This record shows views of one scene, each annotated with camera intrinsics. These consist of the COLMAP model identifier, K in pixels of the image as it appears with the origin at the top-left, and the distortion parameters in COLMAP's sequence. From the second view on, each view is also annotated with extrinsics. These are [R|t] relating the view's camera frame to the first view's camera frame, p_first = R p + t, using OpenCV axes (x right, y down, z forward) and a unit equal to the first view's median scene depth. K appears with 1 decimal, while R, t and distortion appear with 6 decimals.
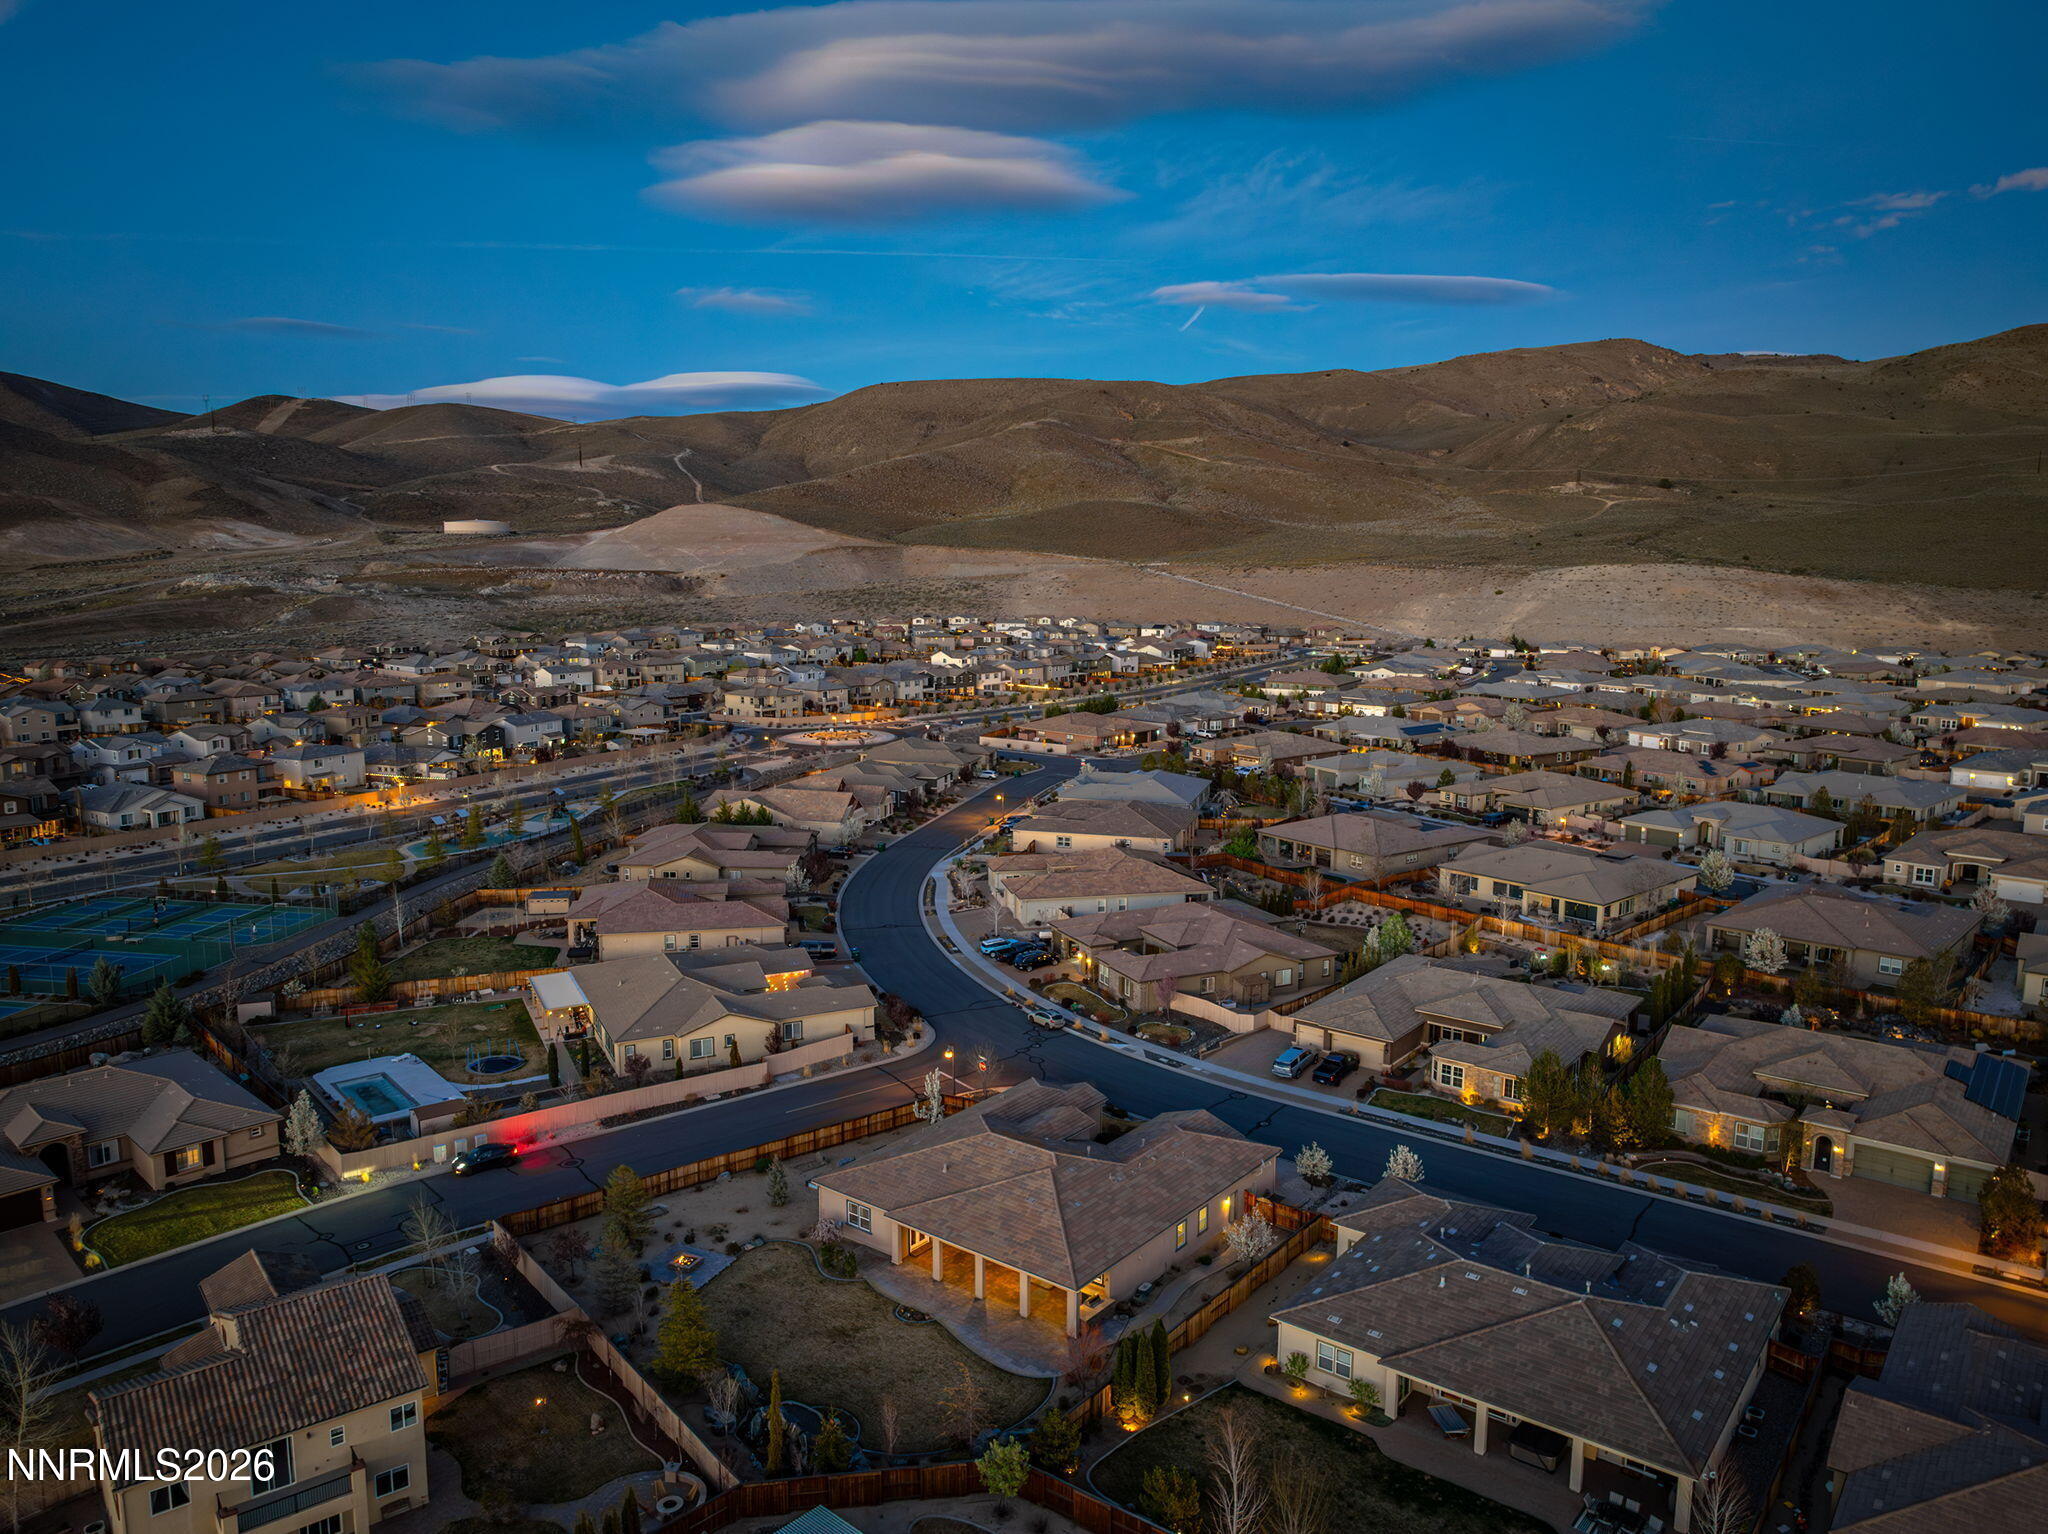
lens RADIAL K [[1433.0, 0, 1024.0], [0, 1433.0, 767.0], [0, 0, 1]] dist [-0.032688, 0.019647]
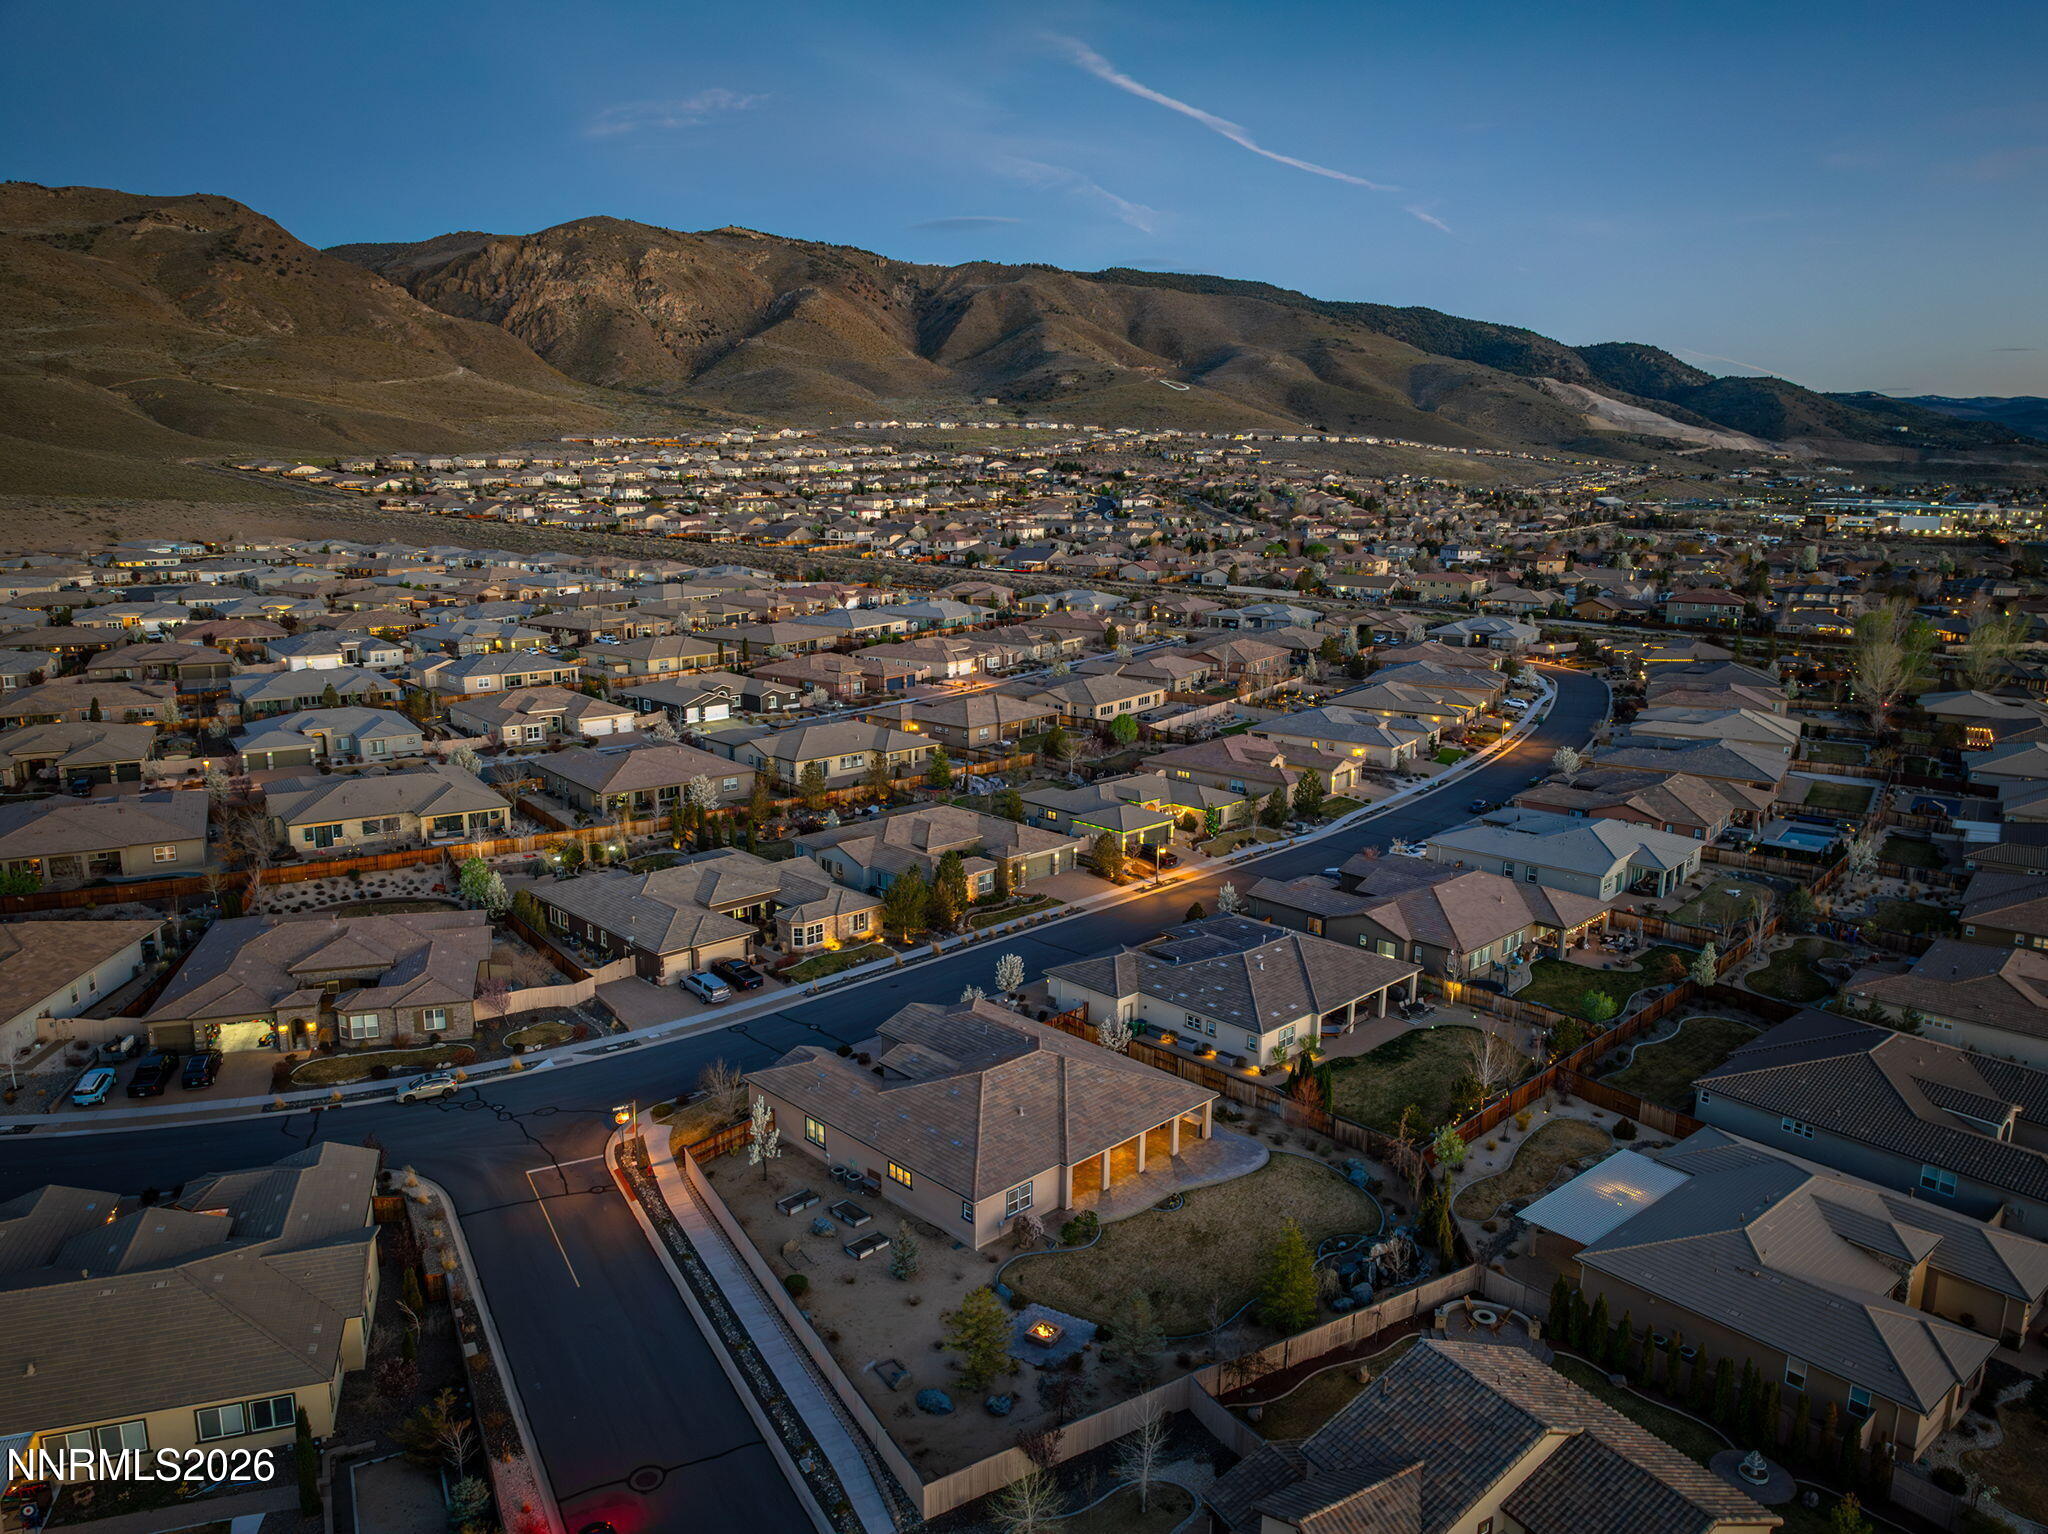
lens RADIAL K [[1433.0, 0, 1024.0], [0, 1433.0, 767.0], [0, 0, 1]] dist [-0.032688, 0.019647]
pose [[0.121844, -0.208466, 0.970410, -0.715037], [0.134994, 0.972090, 0.191877, -0.103467], [-0.983326, 0.107621, 0.146585, 0.616033]]
